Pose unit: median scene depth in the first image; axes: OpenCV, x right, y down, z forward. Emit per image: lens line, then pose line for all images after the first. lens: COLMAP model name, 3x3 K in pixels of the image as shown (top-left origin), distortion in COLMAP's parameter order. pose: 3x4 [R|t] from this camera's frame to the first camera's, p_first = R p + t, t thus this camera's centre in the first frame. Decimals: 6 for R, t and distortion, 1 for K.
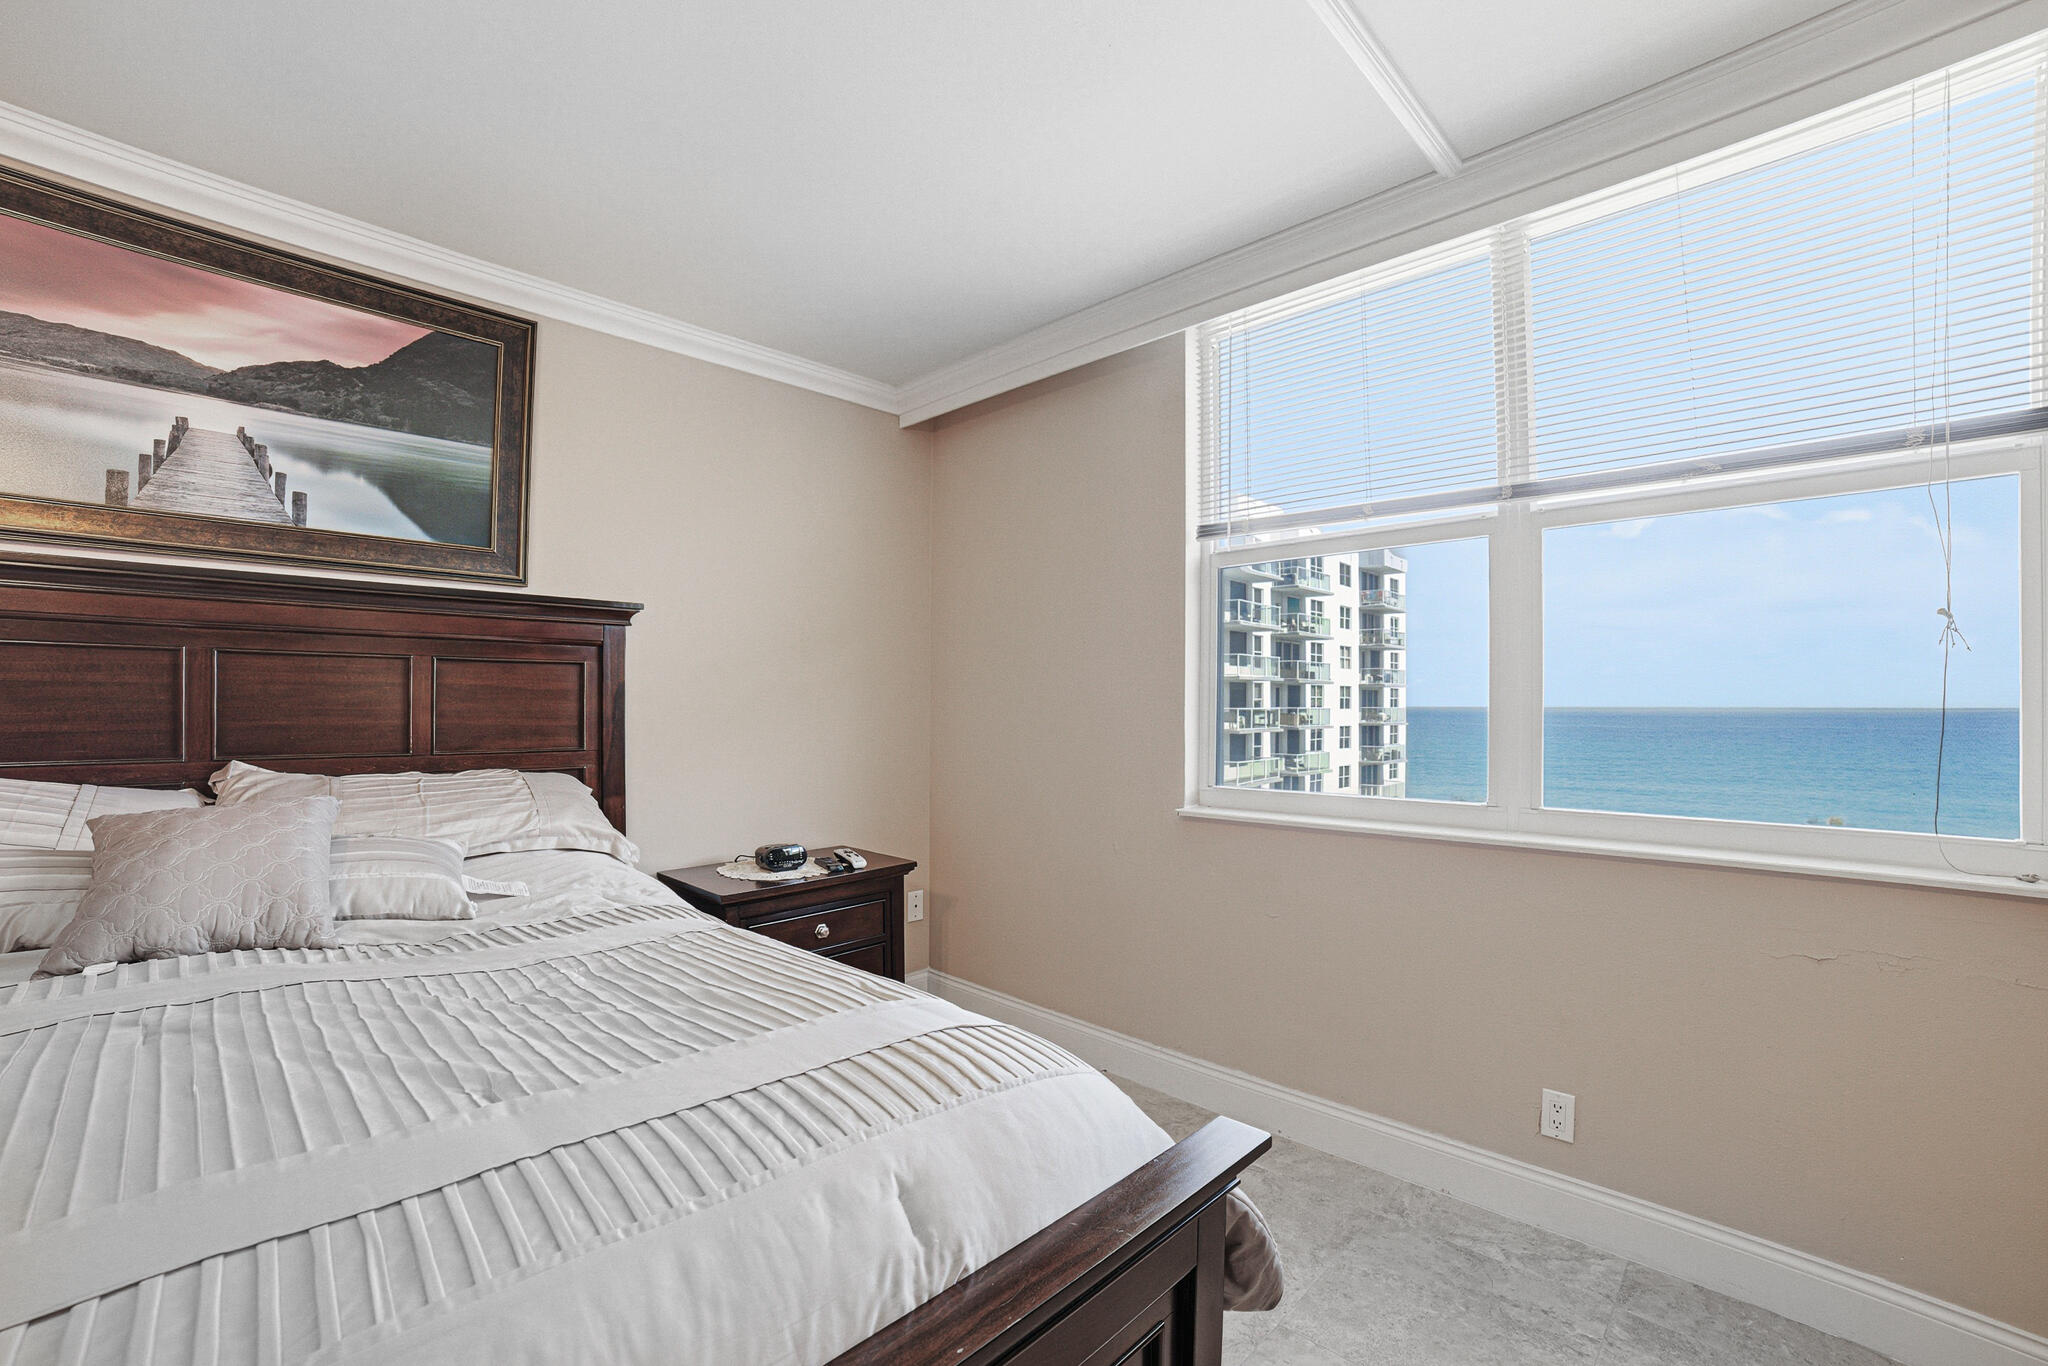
lens RADIAL K [[863.4, 0, 1024.0], [0, 863.4, 683.0], [0, 0, 1]] dist [-0.118820, 0.050674]
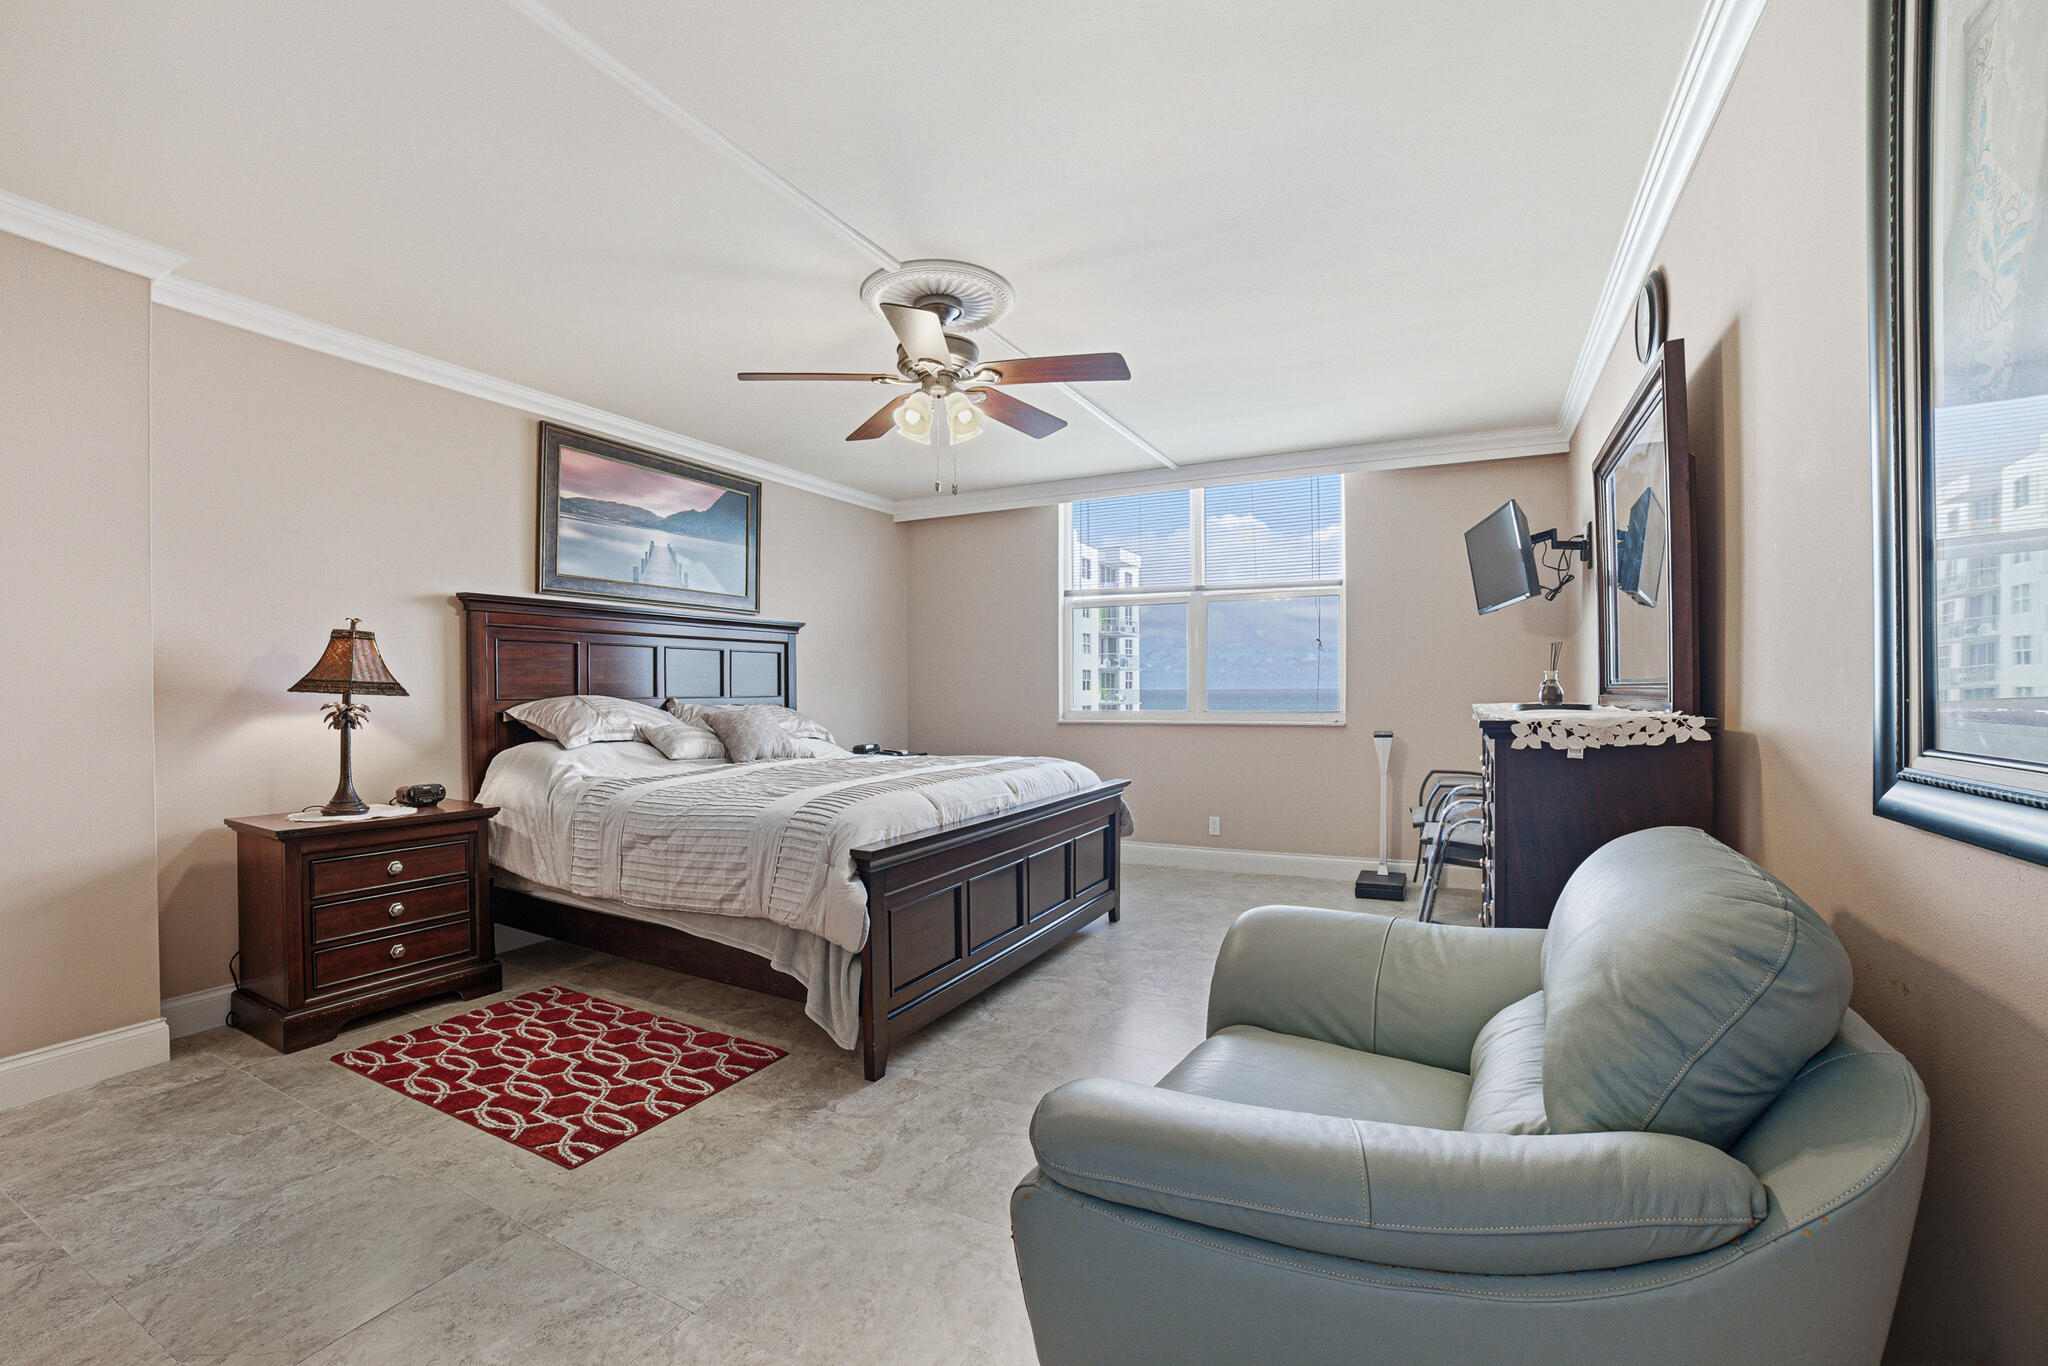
lens RADIAL K [[863.4, 0, 1024.0], [0, 863.4, 683.0], [0, 0, 1]] dist [-0.118820, 0.050674]
pose [[0.956842, -0.003097, 0.290593, -0.645825], [-0.002375, 0.999827, 0.018474, 0.010750], [-0.290600, -0.018367, 0.956668, -1.297622]]
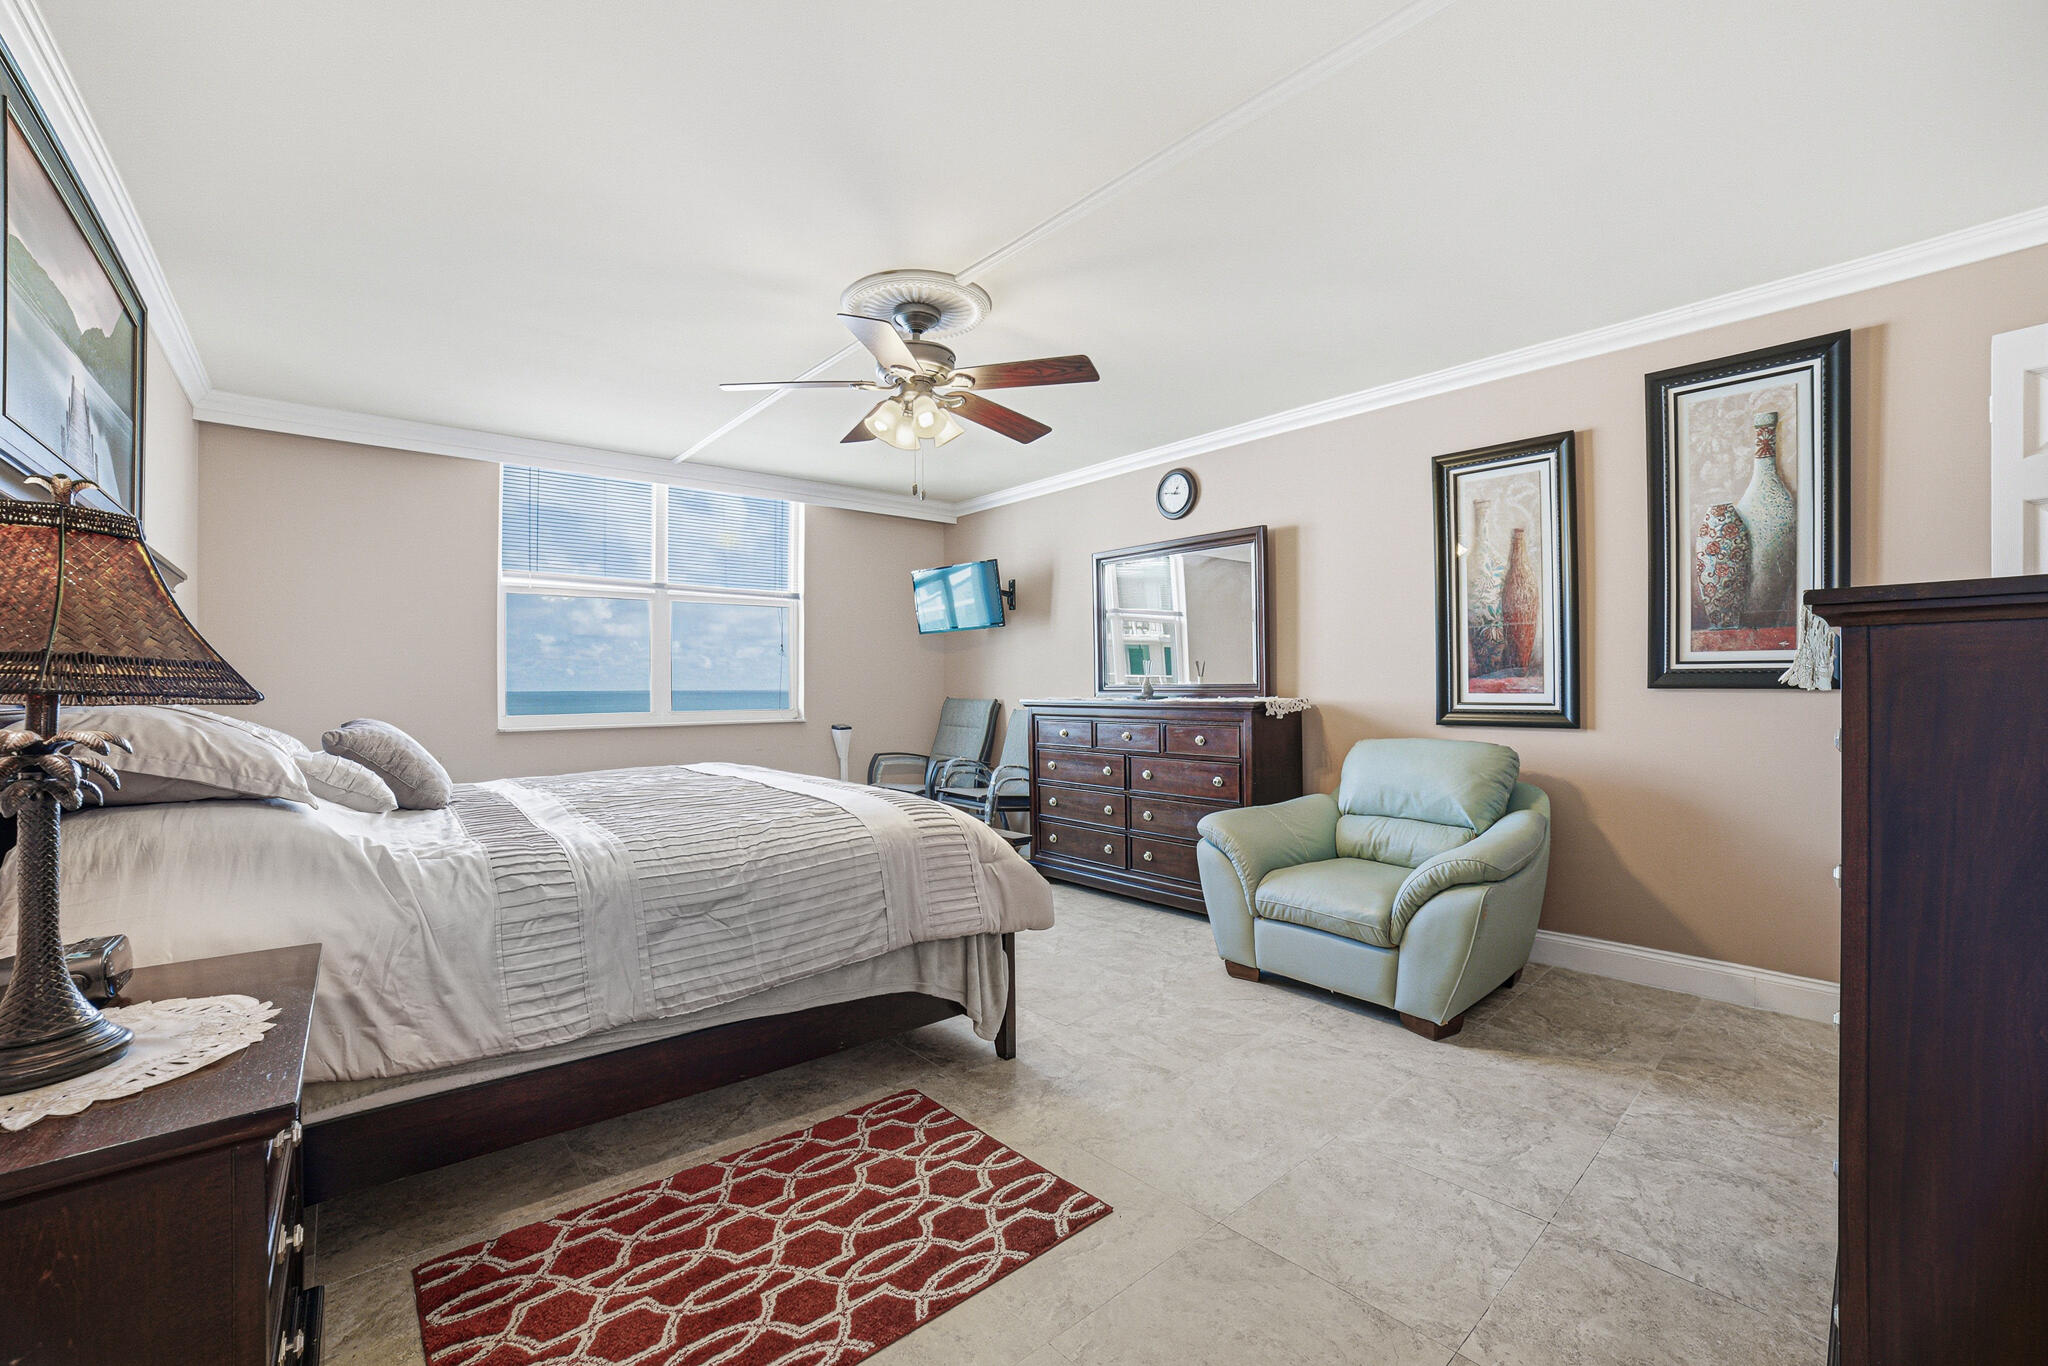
lens RADIAL K [[863.4, 0, 1024.0], [0, 863.4, 683.0], [0, 0, 1]] dist [-0.118820, 0.050674]
pose [[0.059671, 0.005712, 0.998202, -1.734509], [-0.019669, 0.999796, -0.004545, 0.043263], [-0.998024, -0.019362, 0.059771, -0.219365]]
